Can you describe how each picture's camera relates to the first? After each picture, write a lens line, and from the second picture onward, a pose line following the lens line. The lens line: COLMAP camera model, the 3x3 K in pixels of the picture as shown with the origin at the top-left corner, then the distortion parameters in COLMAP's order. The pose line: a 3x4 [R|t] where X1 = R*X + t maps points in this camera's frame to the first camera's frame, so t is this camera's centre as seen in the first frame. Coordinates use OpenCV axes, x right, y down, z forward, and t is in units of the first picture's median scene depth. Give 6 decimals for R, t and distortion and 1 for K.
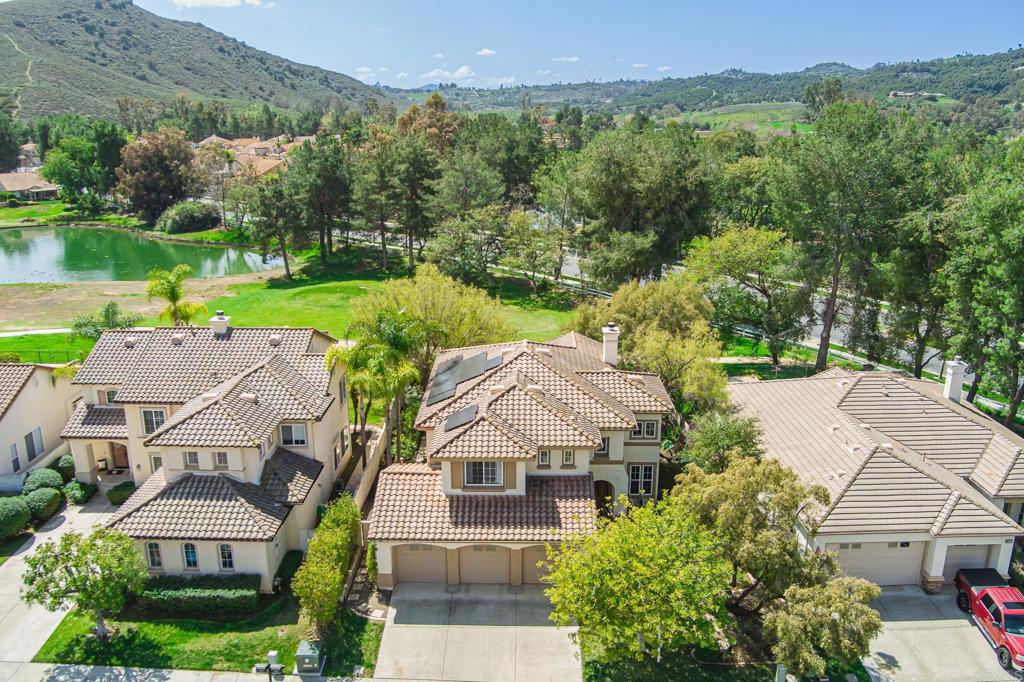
lens RADIAL K [[828.1, 0, 512.0], [0, 828.1, 341.0], [0, 0, 1]] dist [-0.075609, 0.028994]
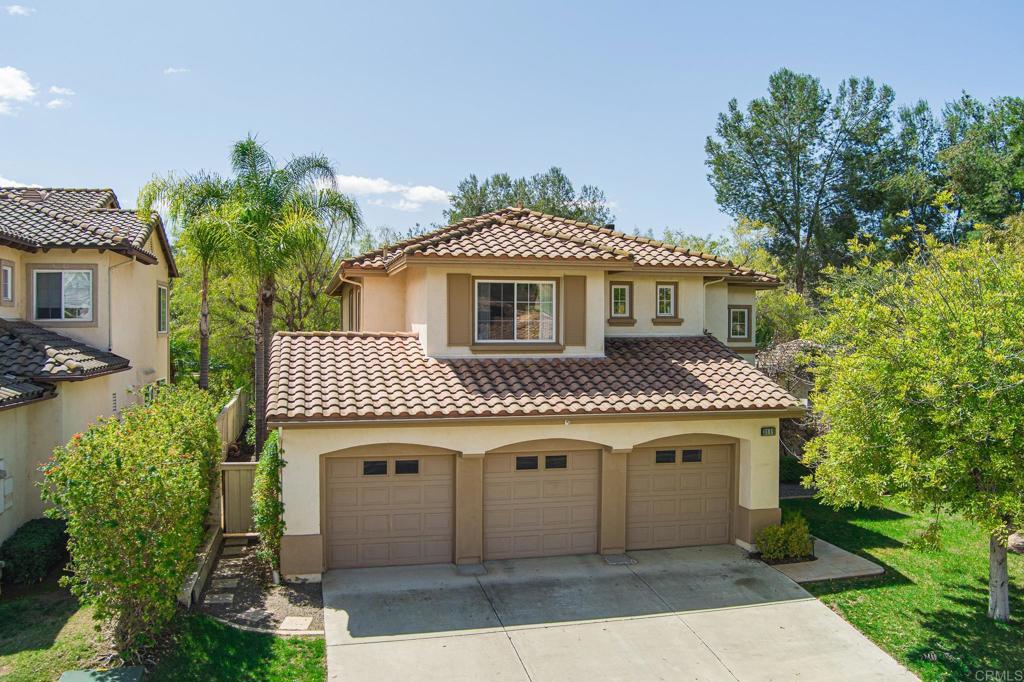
lens RADIAL K [[828.1, 0, 512.0], [0, 828.1, 341.0], [0, 0, 1]] dist [-0.075609, 0.028994]
pose [[0.966299, 0.000462, 0.257421, -0.137885], [0.066961, 0.965123, -0.253087, 0.259579], [-0.248560, 0.261795, 0.932567, 0.513500]]
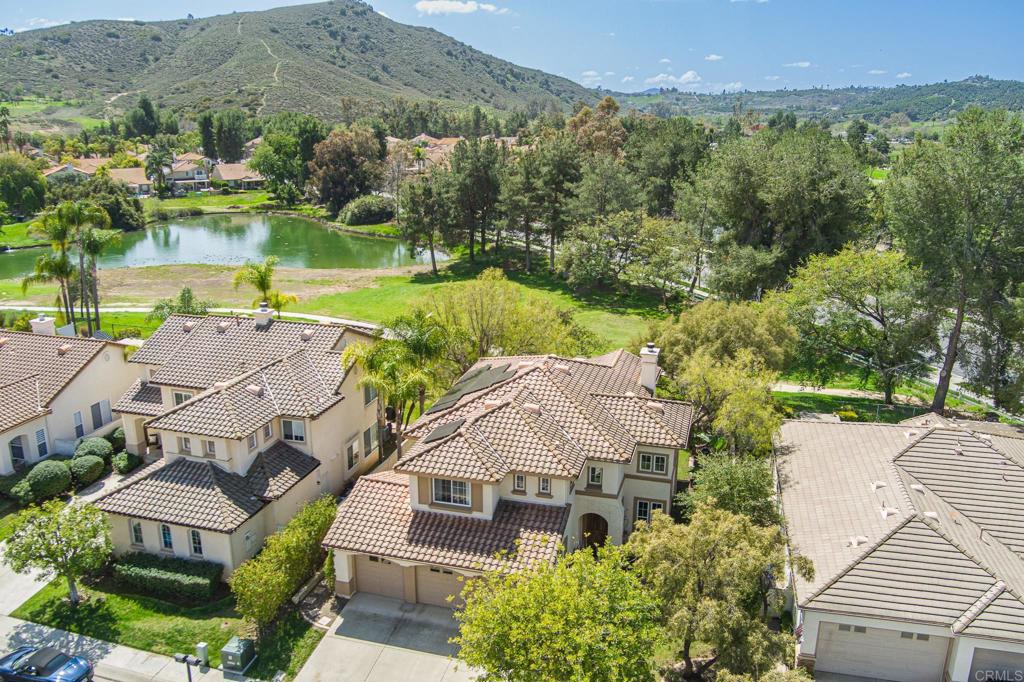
lens RADIAL K [[819.1, 0, 512.0], [0, 819.1, 341.0], [0, 0, 1]] dist [-0.077684, 0.034799]
pose [[0.967912, 0.075510, -0.239674, 0.219145], [-0.075801, 0.997091, 0.008017, -0.023278], [0.239582, 0.010407, 0.970820, 0.089404]]
